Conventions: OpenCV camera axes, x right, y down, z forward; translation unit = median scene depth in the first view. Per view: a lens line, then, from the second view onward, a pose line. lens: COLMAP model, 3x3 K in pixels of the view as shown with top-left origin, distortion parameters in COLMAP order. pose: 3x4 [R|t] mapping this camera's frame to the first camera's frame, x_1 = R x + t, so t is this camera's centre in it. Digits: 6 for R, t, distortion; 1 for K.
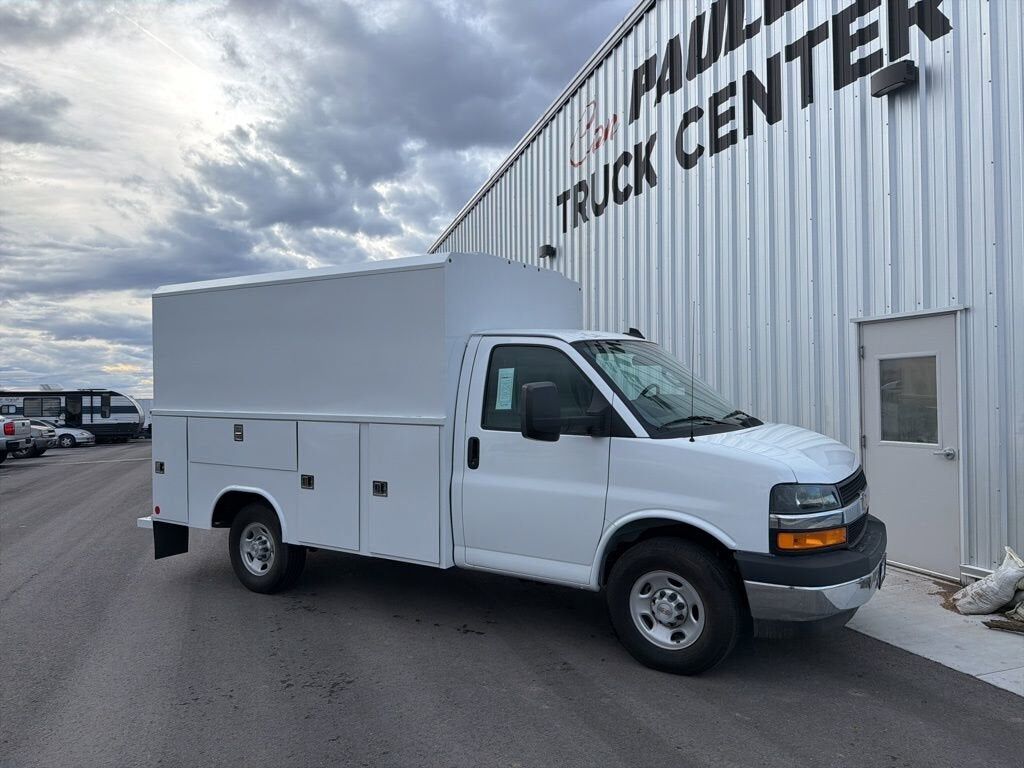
lens RADIAL K [[732.7, 0, 514.1], [0, 732.7, 400.7], [0, 0, 1]] dist [0.005219, -0.000815]
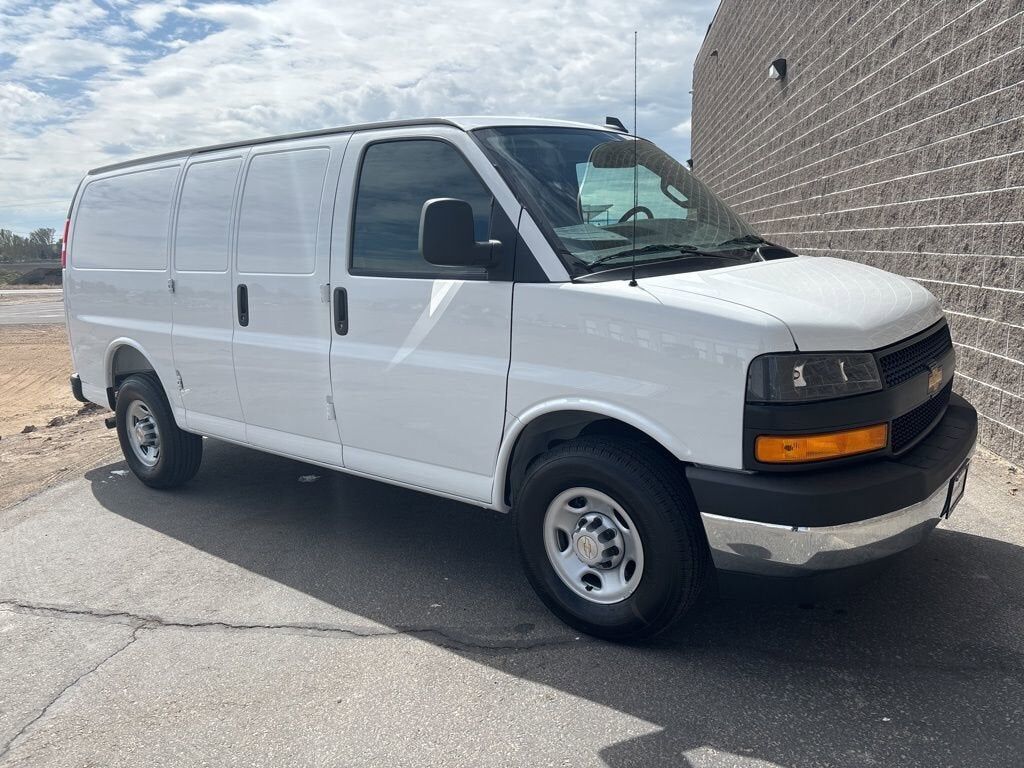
lens RADIAL K [[732.7, 0, 514.1], [0, 732.7, 400.7], [0, 0, 1]] dist [0.005219, -0.000815]
pose [[0.984094, -0.000162, -0.177647, 0.248979], [0.035148, 0.980409, 0.193810, 0.026680], [0.174135, -0.196971, 0.964821, 0.364059]]
